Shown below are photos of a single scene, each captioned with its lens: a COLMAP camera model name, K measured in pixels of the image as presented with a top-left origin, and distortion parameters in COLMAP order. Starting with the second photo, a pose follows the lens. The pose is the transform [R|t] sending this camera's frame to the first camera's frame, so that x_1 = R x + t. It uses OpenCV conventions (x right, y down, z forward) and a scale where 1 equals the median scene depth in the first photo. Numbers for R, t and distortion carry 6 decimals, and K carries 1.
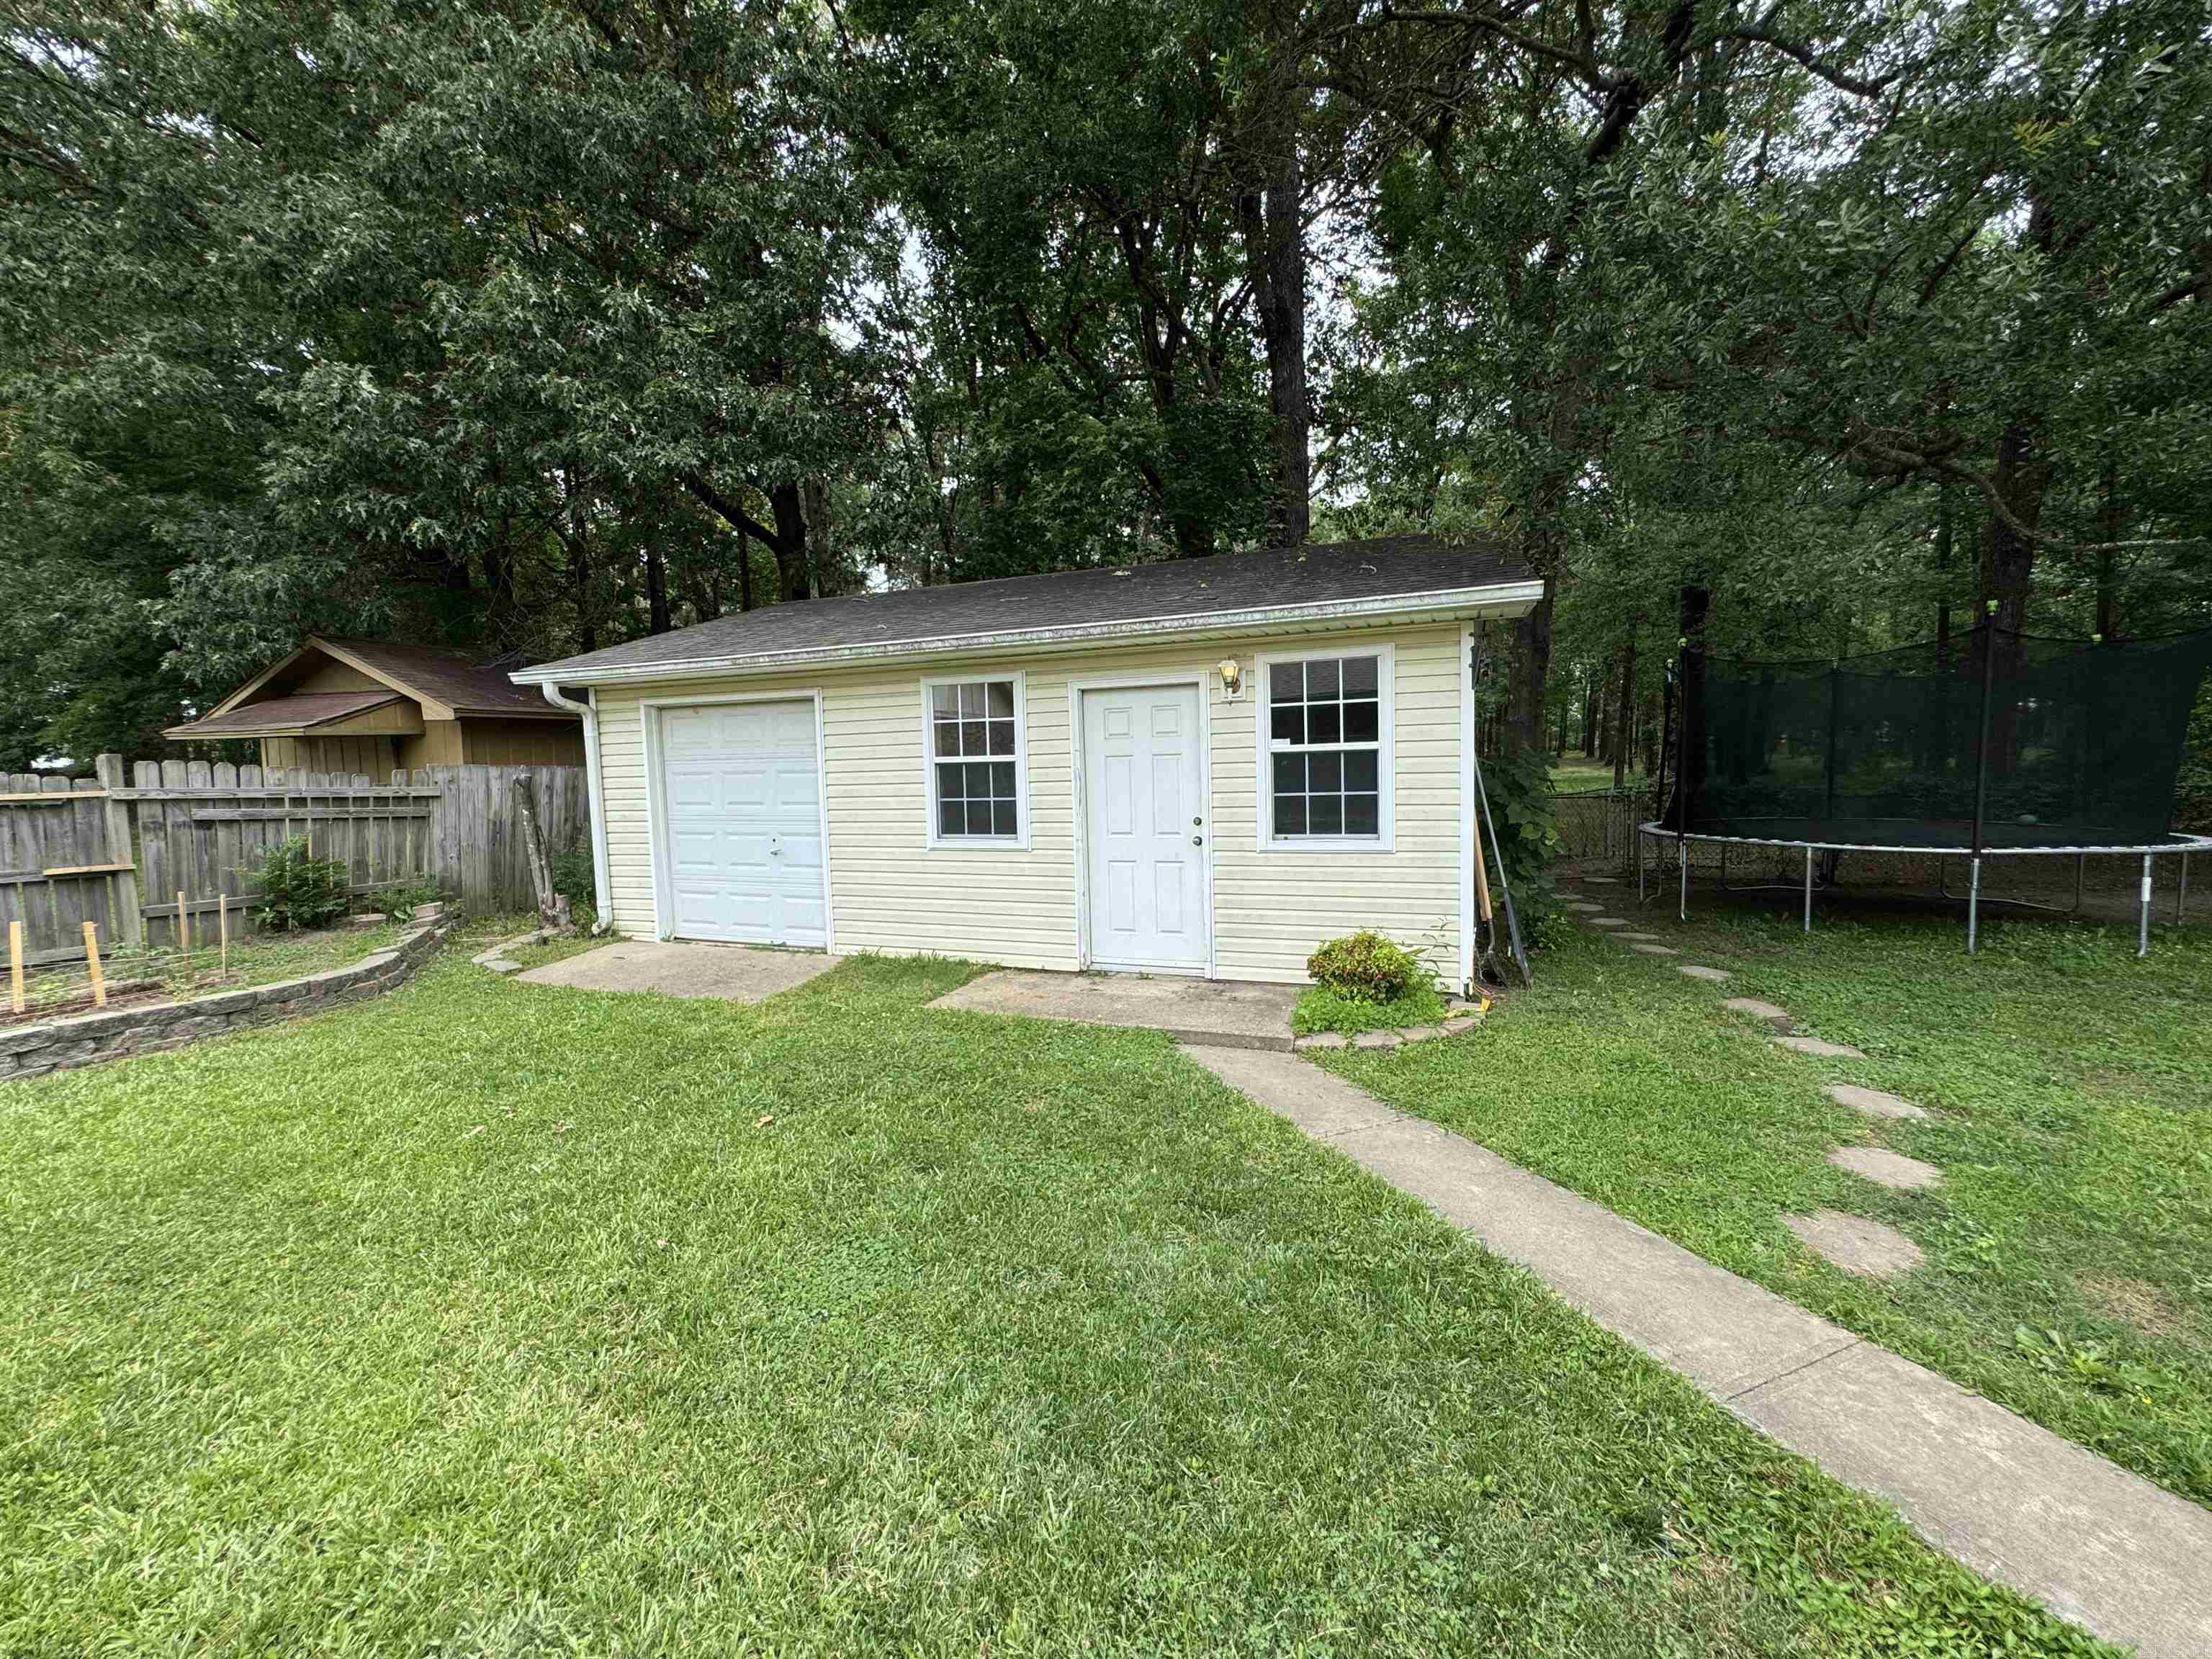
lens RADIAL K [[892.9, 0, 1106.8], [0, 892.9, 832.5], [0, 0, 1]] dist [0.000455, -0.000528]
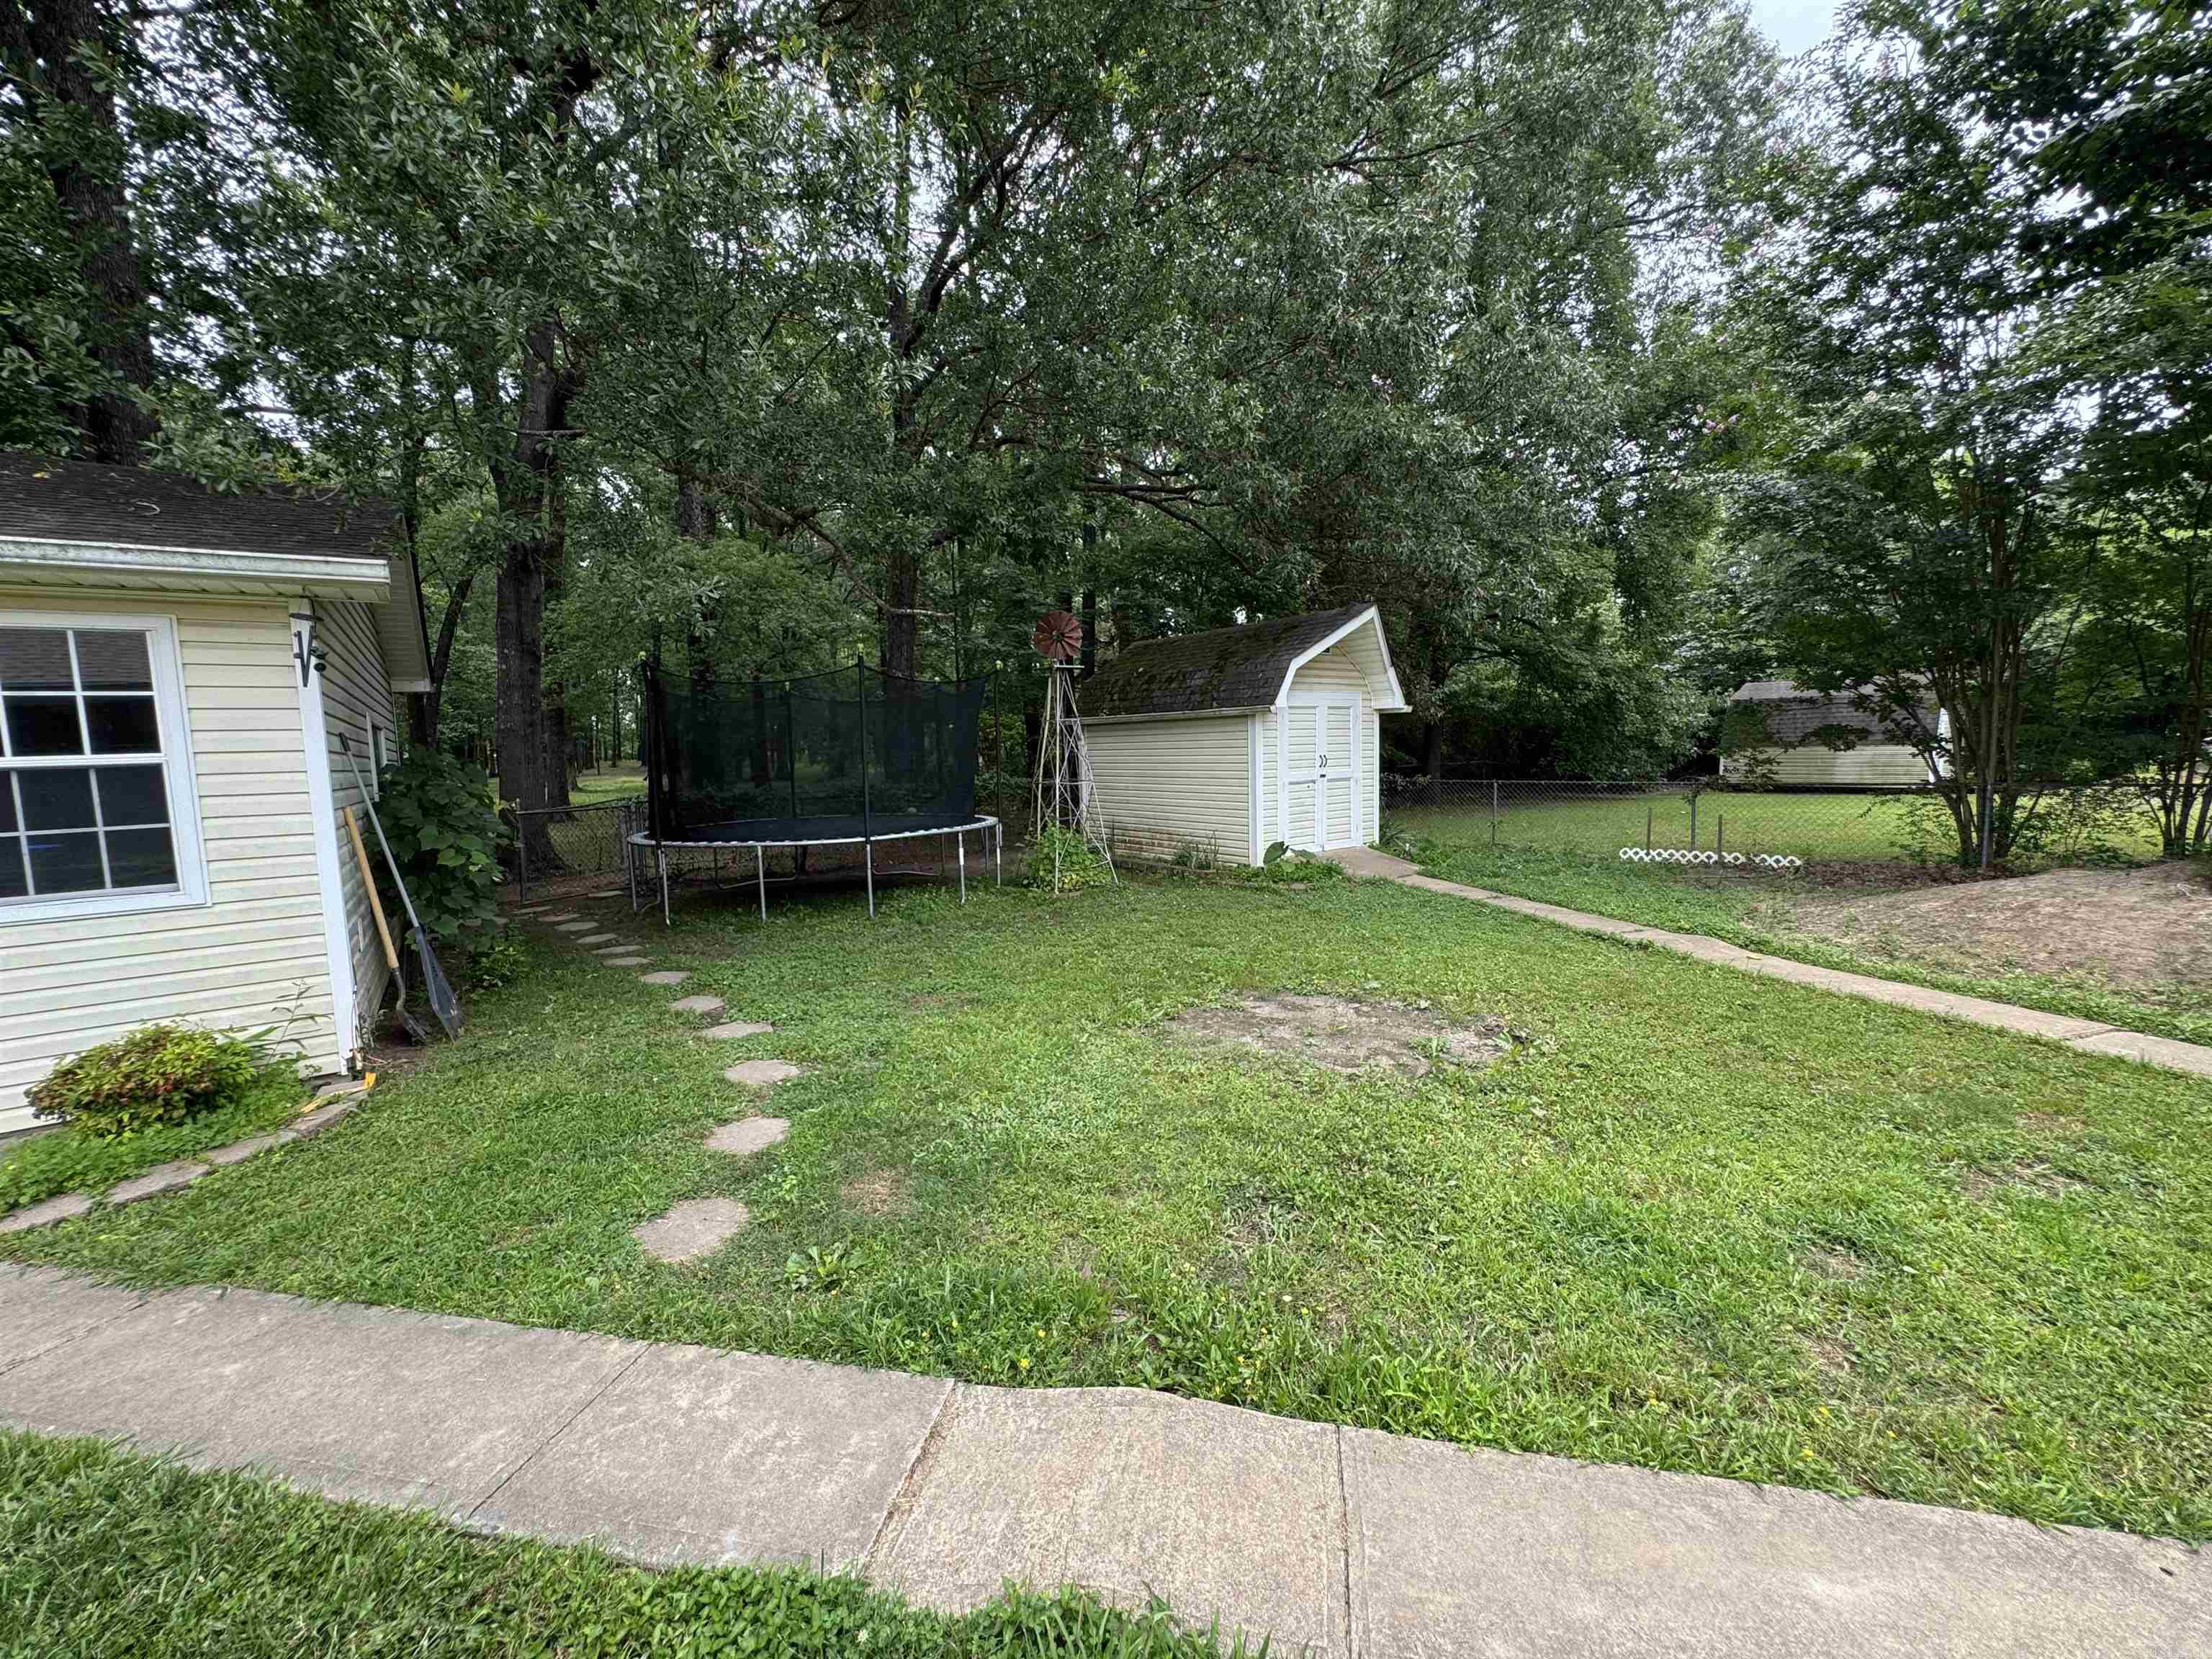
lens RADIAL K [[892.9, 0, 1110.2], [0, 892.9, 829.1], [0, 0, 1]] dist [0.000455, -0.000528]
pose [[0.563347, -0.068719, 0.823357, 0.165853], [0.080377, 0.996367, 0.028163, -0.001365], [-0.822301, 0.050313, 0.566824, -0.017314]]
